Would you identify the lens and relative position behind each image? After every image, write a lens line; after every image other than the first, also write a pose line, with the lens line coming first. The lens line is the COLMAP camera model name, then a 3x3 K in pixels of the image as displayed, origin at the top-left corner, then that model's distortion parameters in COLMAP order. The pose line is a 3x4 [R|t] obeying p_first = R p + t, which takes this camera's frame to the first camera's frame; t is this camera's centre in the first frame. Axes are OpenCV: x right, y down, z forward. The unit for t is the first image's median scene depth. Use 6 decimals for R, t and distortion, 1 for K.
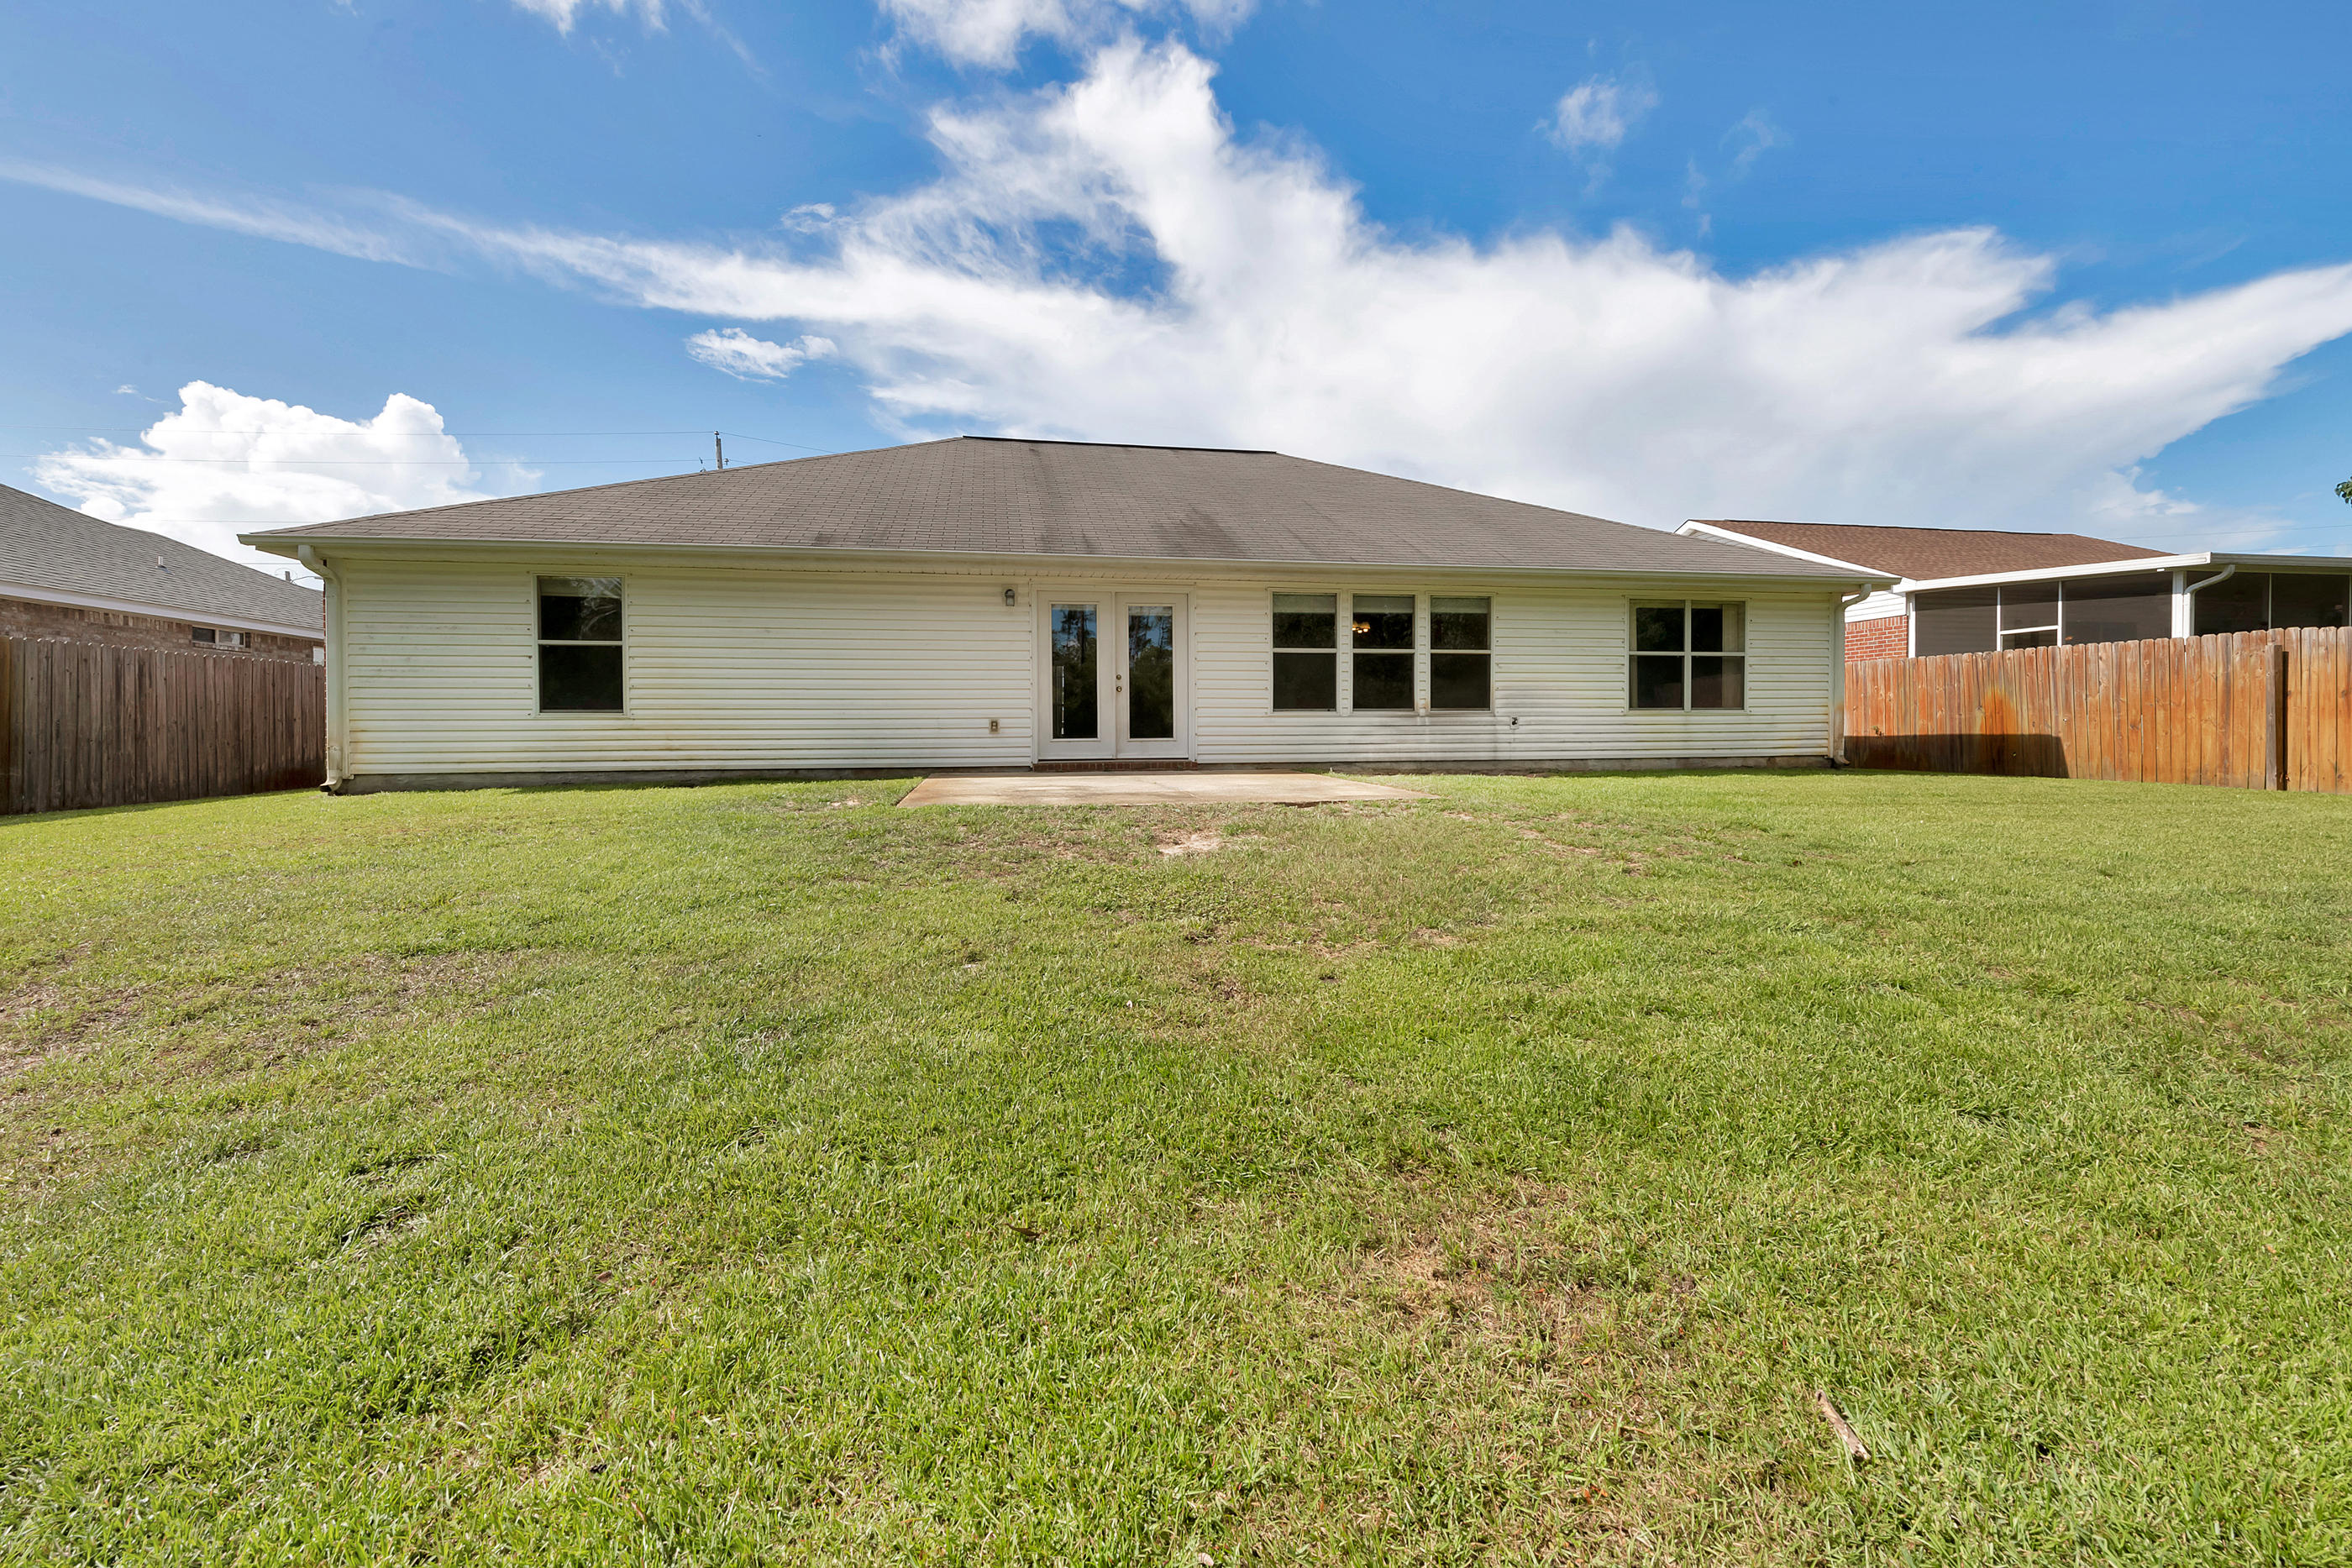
lens RADIAL K [[944.2, 0, 1156.9], [0, 944.2, 717.4], [0, 0, 1]] dist [0.001919, -0.003908]
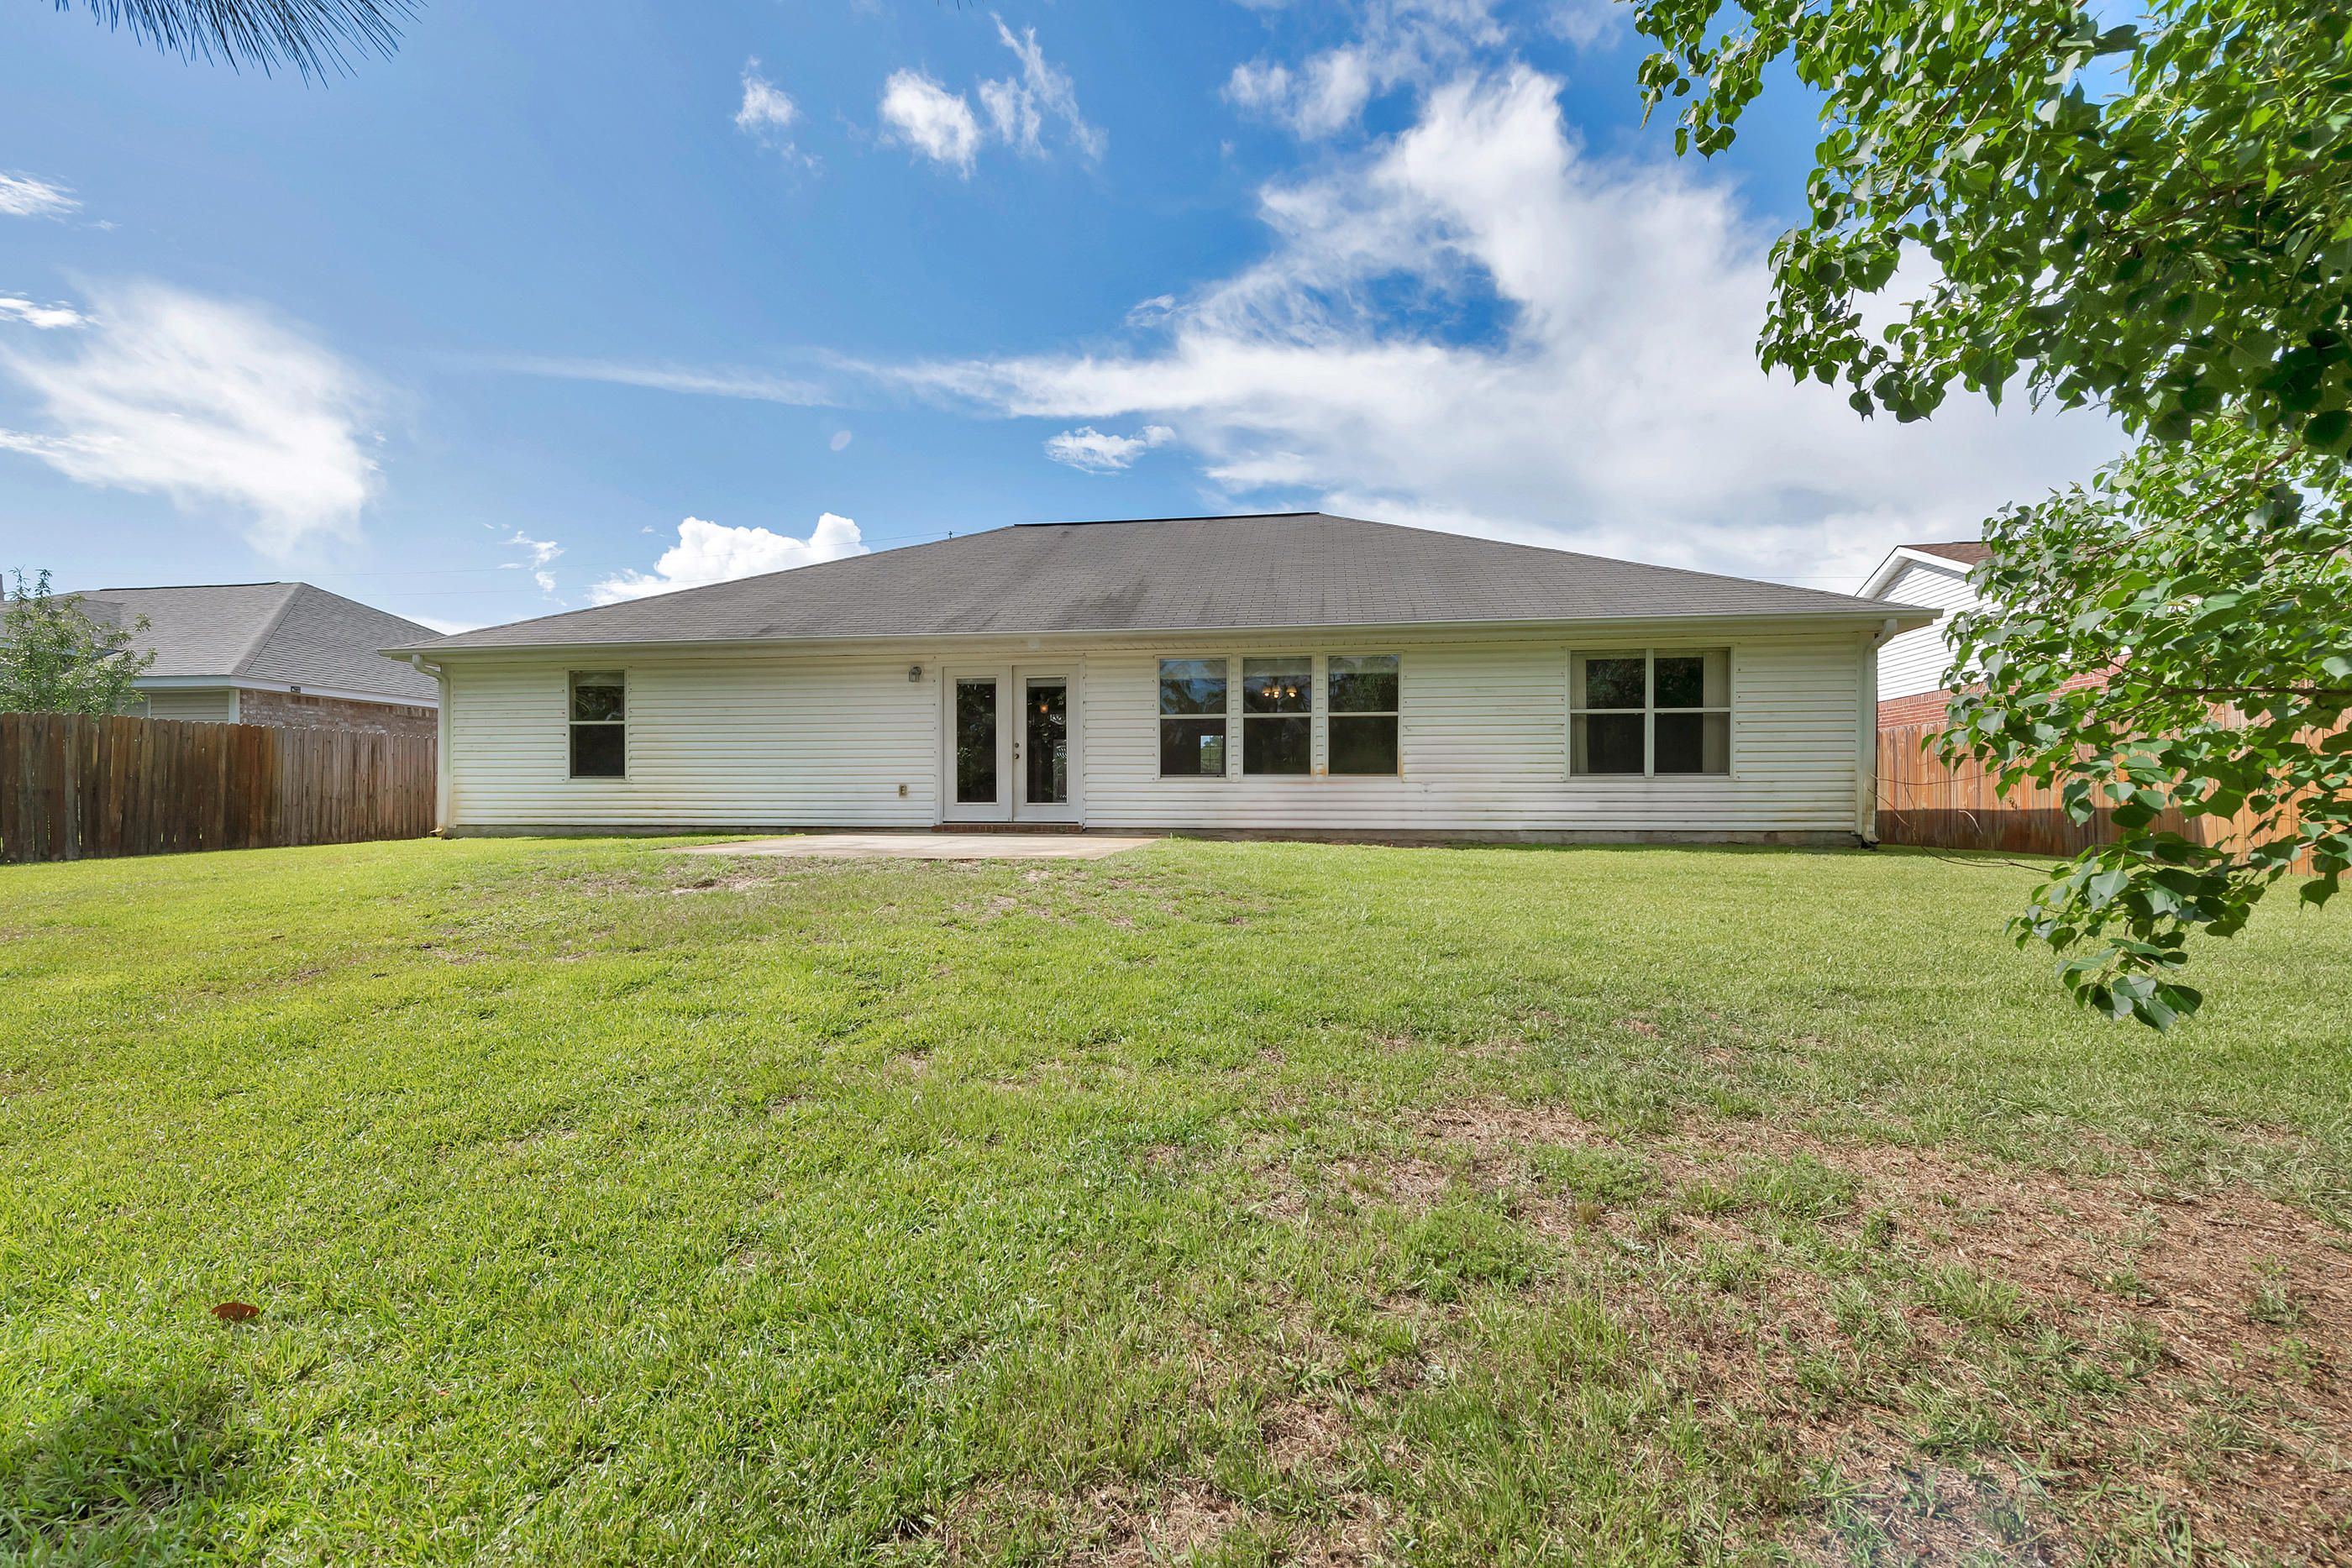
lens RADIAL K [[944.2, 0, 1183.4], [0, 944.2, 799.2], [0, 0, 1]] dist [0.001919, -0.003908]
pose [[0.947817, 0.006680, -0.318746, 0.428229], [-0.002100, 0.999890, 0.014712, 0.001830], [0.318809, -0.013275, 0.947726, 0.042202]]
